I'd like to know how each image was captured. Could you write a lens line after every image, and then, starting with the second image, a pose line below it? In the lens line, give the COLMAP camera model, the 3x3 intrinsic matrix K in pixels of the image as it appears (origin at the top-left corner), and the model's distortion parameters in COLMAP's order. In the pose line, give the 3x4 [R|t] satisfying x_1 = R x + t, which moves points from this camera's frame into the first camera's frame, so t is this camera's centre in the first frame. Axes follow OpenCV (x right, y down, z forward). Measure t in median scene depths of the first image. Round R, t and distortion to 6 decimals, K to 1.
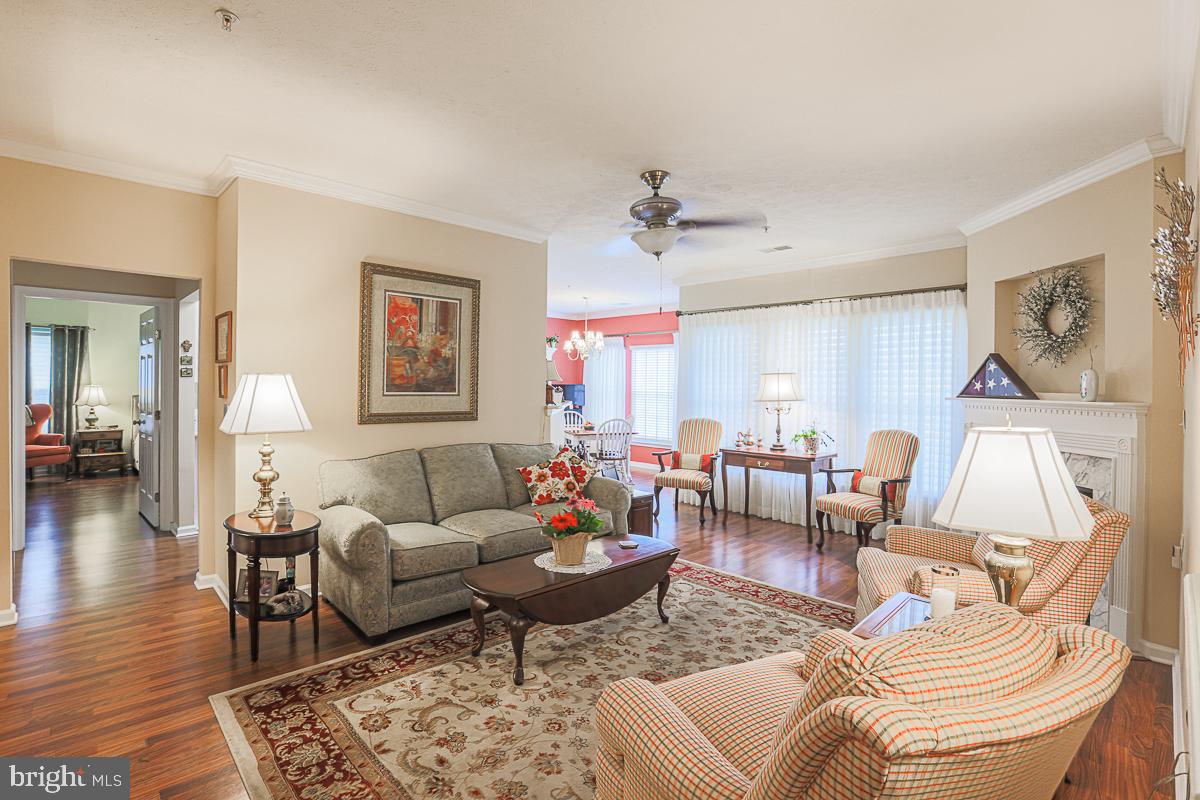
lens RADIAL K [[571.3, 0, 579.0], [0, 571.3, 382.7], [0, 0, 1]] dist [-0.054656, 0.021475]
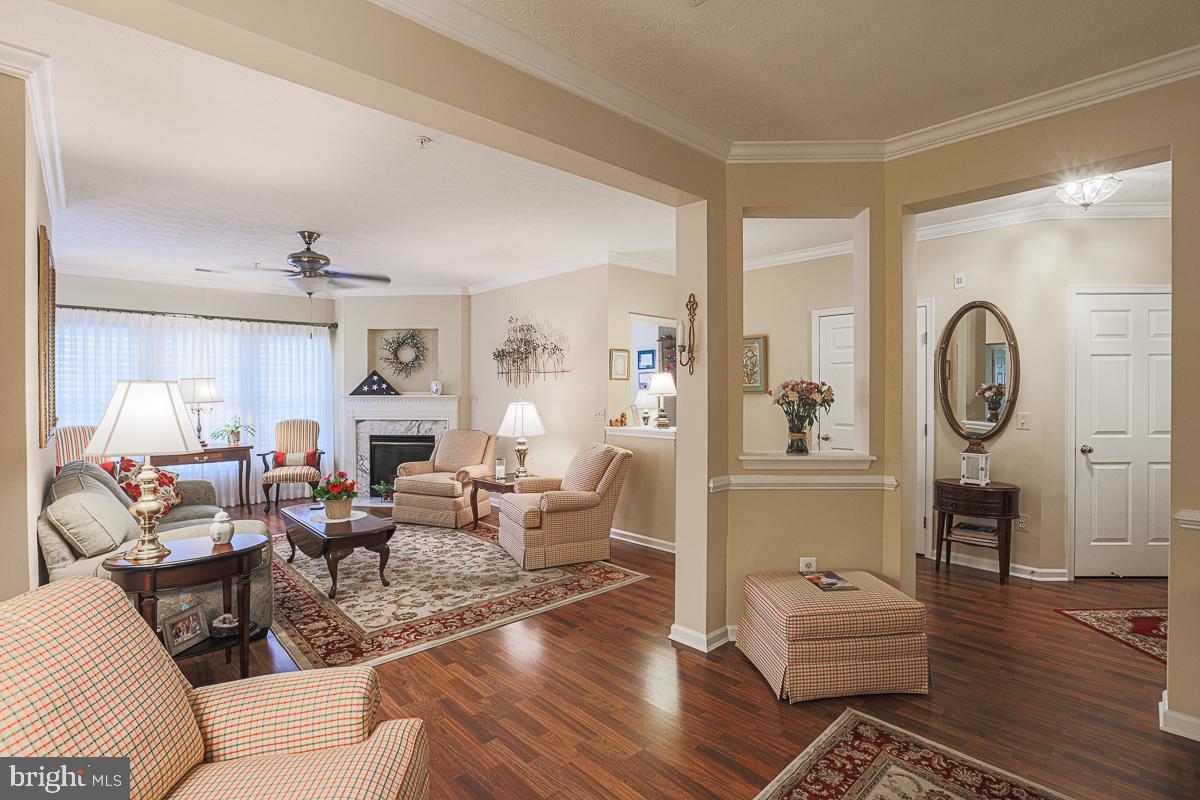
lens RADIAL K [[586.7, 0, 596.5], [0, 586.7, 399.8], [0, 0, 1]] dist [-0.048037, 0.029202]
pose [[0.007018, -0.029838, 0.999530, -1.420166], [-0.003948, 0.999546, 0.029867, -0.020366], [-0.999968, -0.004156, 0.006897, 0.352506]]
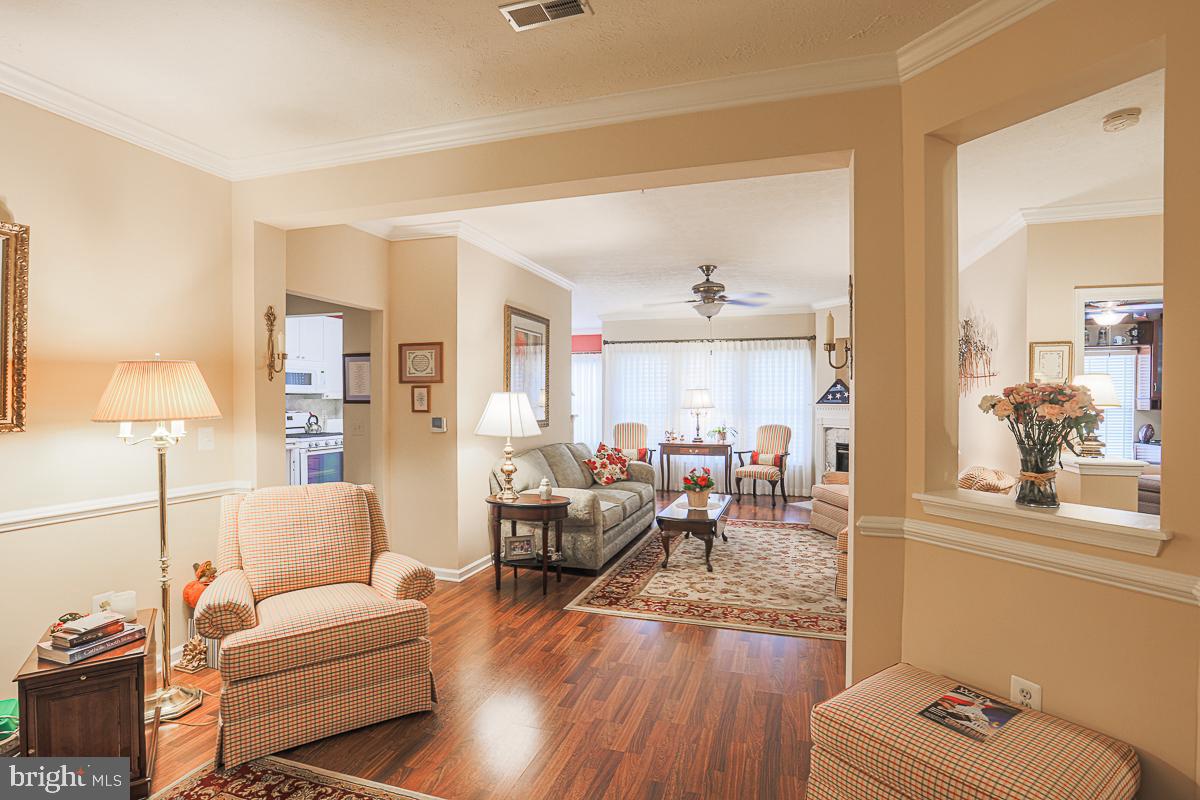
lens RADIAL K [[586.7, 0, 596.5], [0, 586.7, 399.8], [0, 0, 1]] dist [-0.048037, 0.029202]
pose [[0.874646, -0.011414, 0.484627, -1.080977], [0.006820, 0.999914, 0.011241, -0.013899], [-0.484713, -0.006527, 0.874649, -0.337179]]
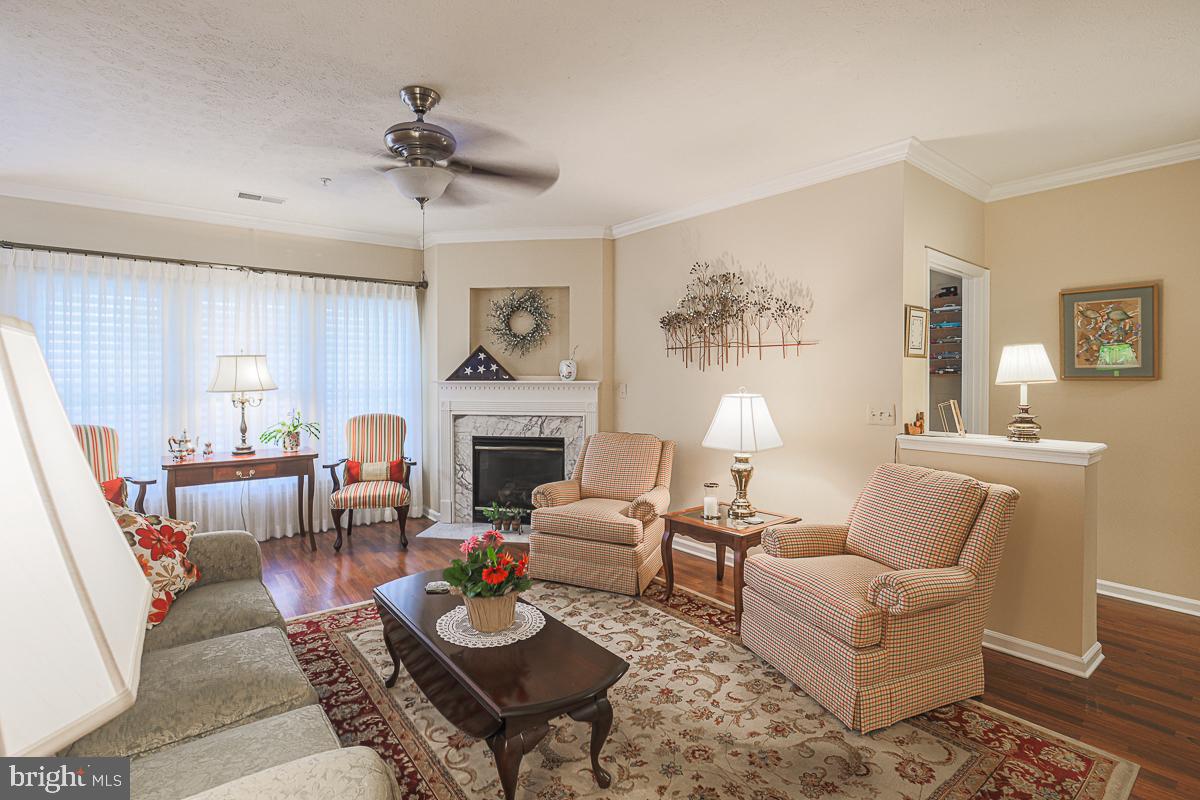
lens RADIAL K [[579.2, 0, 591.7], [0, 579.2, 386.2], [0, 0, 1]] dist [-0.062516, 0.029229]
pose [[0.083544, -0.033571, 0.995938, -0.695041], [-0.004675, 0.999408, 0.034080, -0.006469], [-0.996493, -0.007503, 0.083338, 0.811992]]
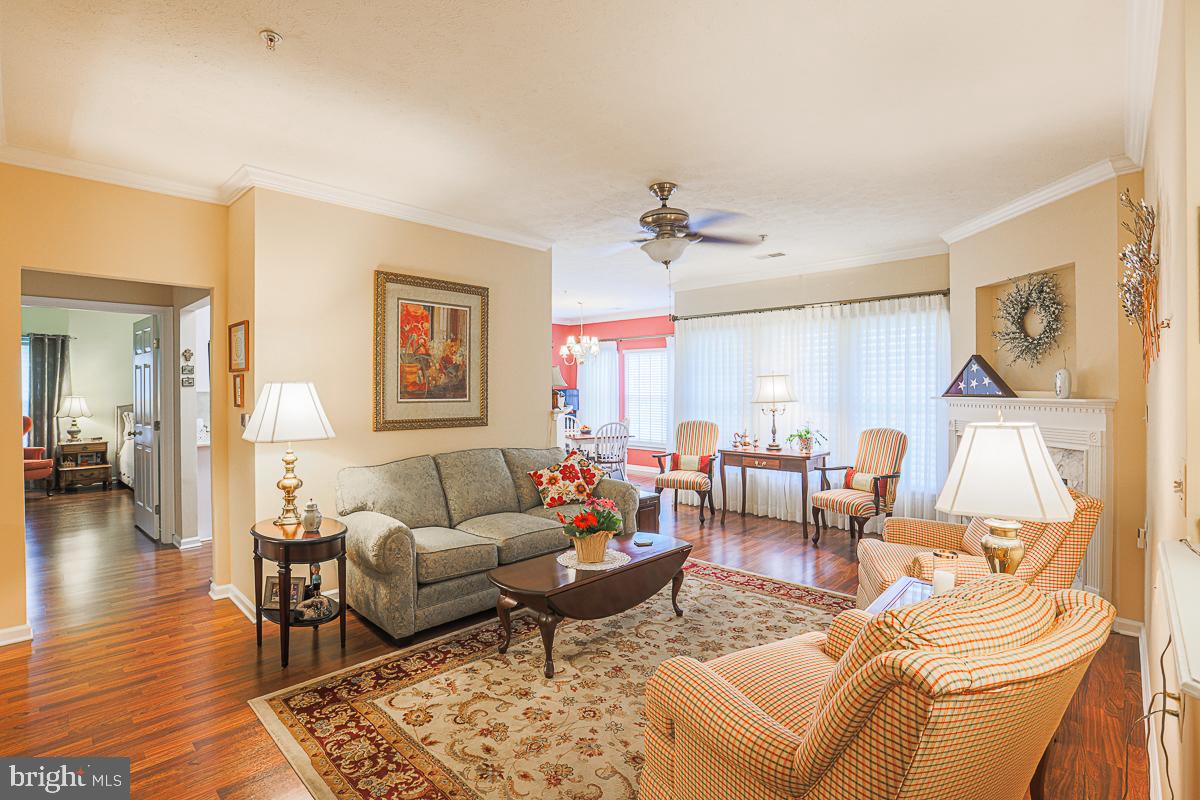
lens RADIAL K [[579.2, 0, 591.7], [0, 579.2, 386.2], [0, 0, 1]] dist [-0.062516, 0.029229]
pose [[0.998237, -0.012782, 0.057970, -0.070961], [0.012841, 0.999917, -0.000646, -0.001374], [-0.057957, 0.001389, 0.998318, -0.051533]]
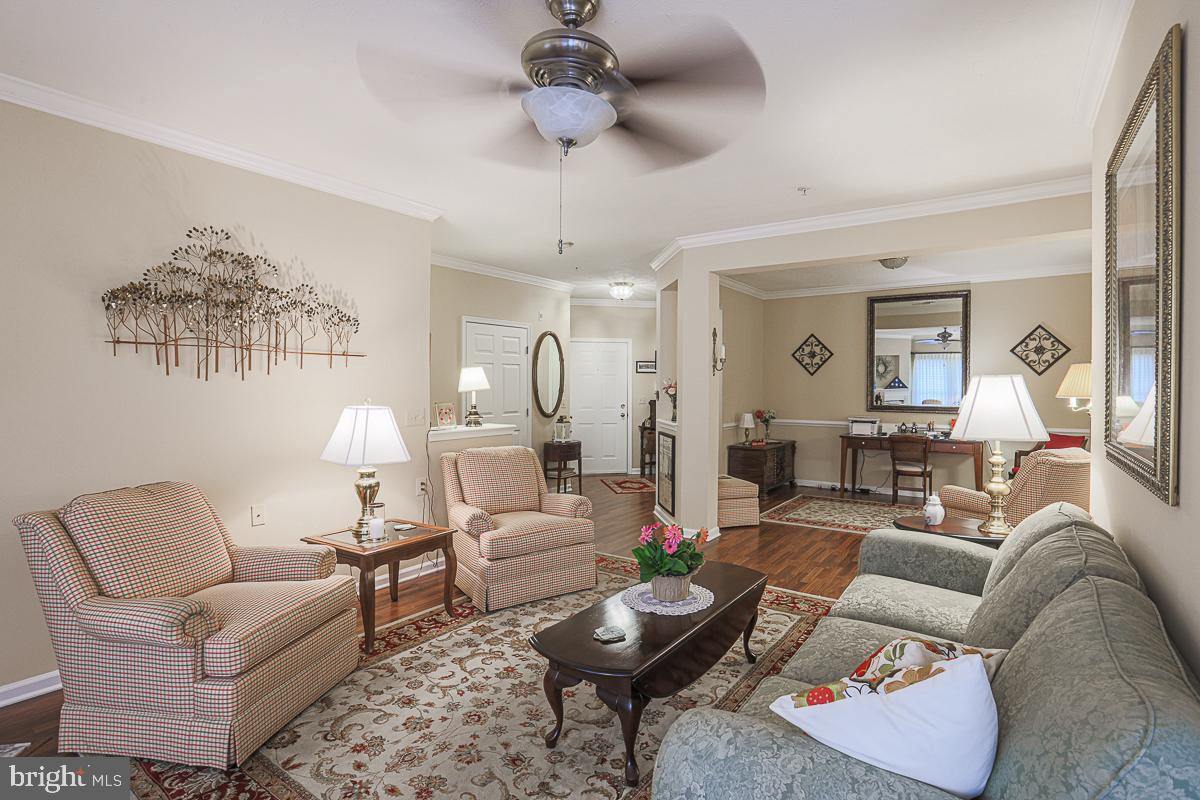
lens RADIAL K [[575.2, 0, 657.1], [0, 575.2, 387.4], [0, 0, 1]] dist [-0.011520, 0.000338]
pose [[-0.964182, -0.015533, -0.264787, 0.232622], [-0.014500, 0.999878, -0.005854, 0.010655], [0.264845, -0.001805, -0.964289, 1.806370]]
